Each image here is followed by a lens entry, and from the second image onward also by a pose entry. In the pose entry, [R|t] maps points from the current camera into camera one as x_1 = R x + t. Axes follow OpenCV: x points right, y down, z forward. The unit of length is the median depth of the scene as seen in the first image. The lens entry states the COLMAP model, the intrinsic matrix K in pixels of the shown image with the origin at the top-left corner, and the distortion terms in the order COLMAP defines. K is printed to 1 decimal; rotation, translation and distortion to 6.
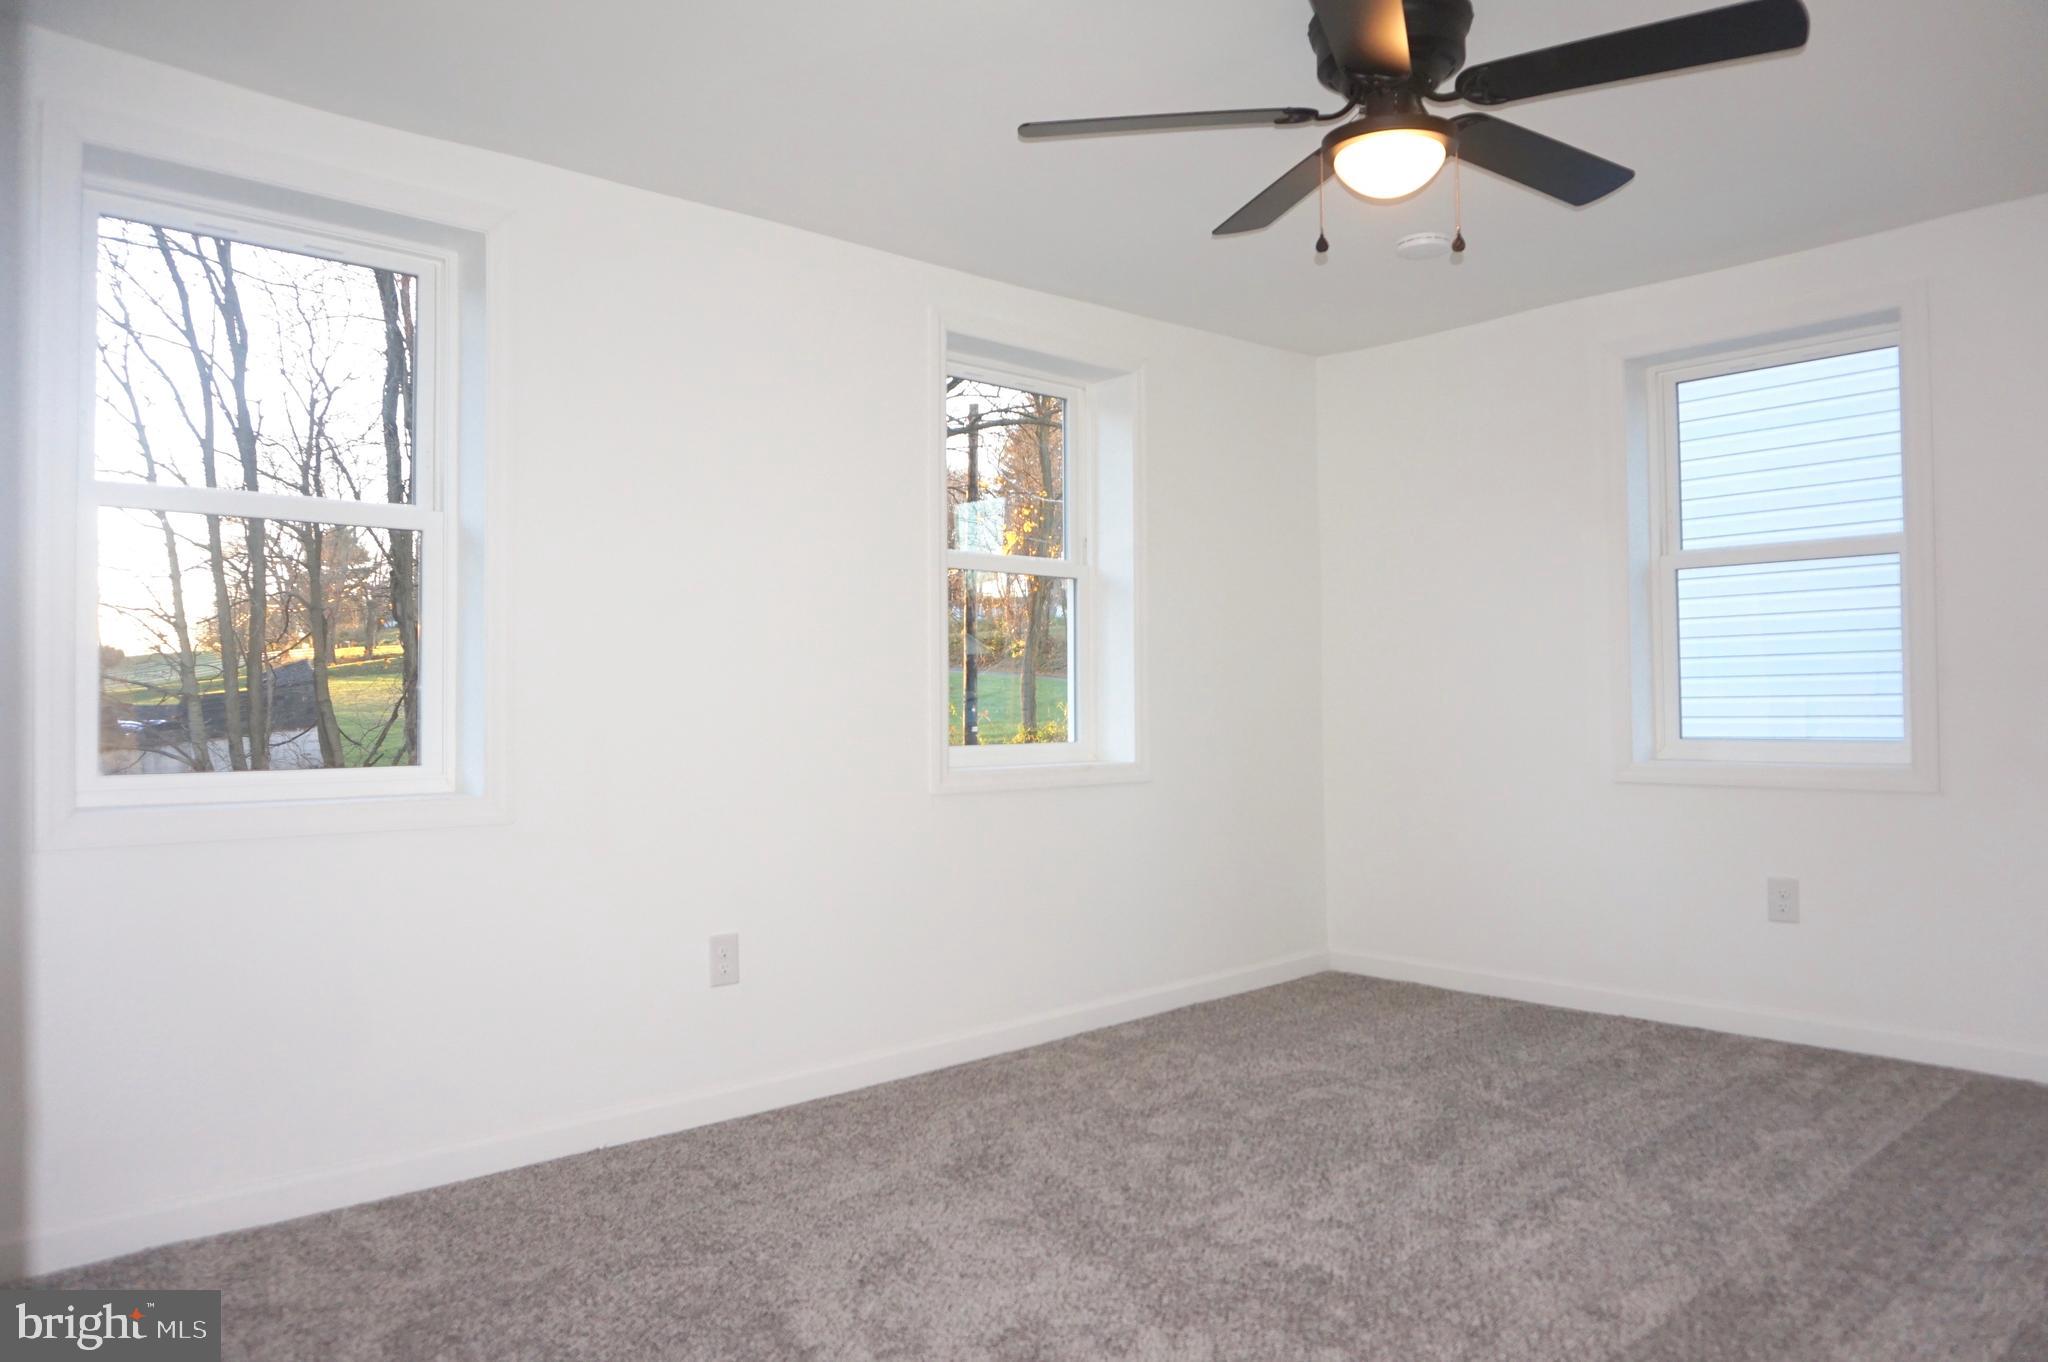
lens RADIAL K [[1403.5, 0, 1024.0], [0, 1403.5, 681.0], [0, 0, 1]] dist [-0.057366, 0.054143]
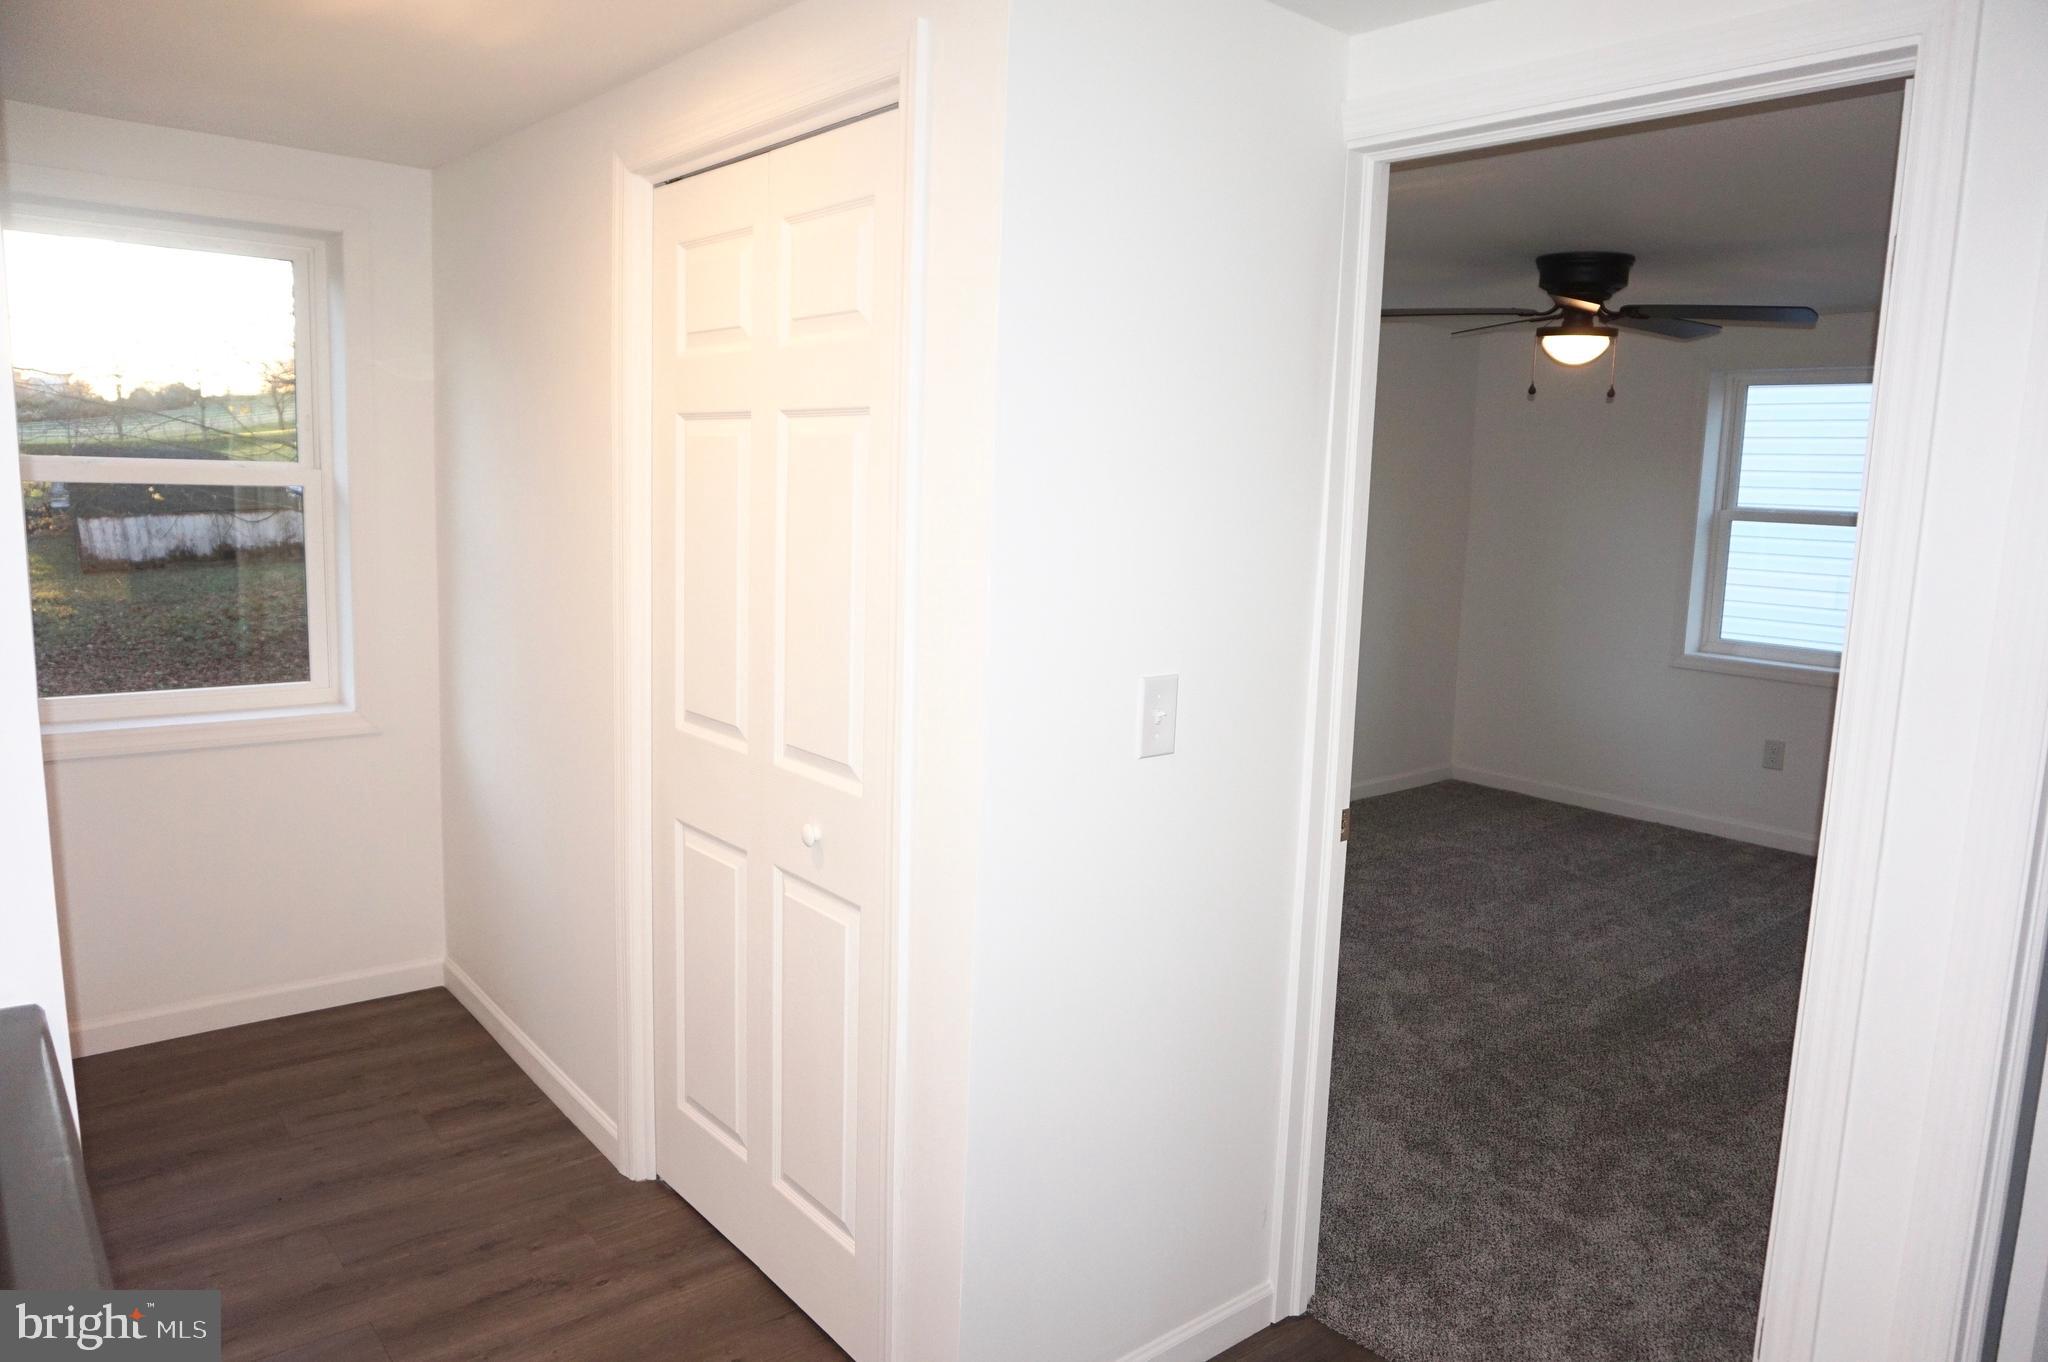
lens RADIAL K [[1403.5, 0, 1024.0], [0, 1403.5, 681.0], [0, 0, 1]] dist [-0.057366, 0.054143]
pose [[0.998219, 0.047428, -0.036182, -0.283651], [-0.040913, 0.985720, 0.163349, -0.176039], [0.043413, -0.161577, 0.985905, -0.670892]]
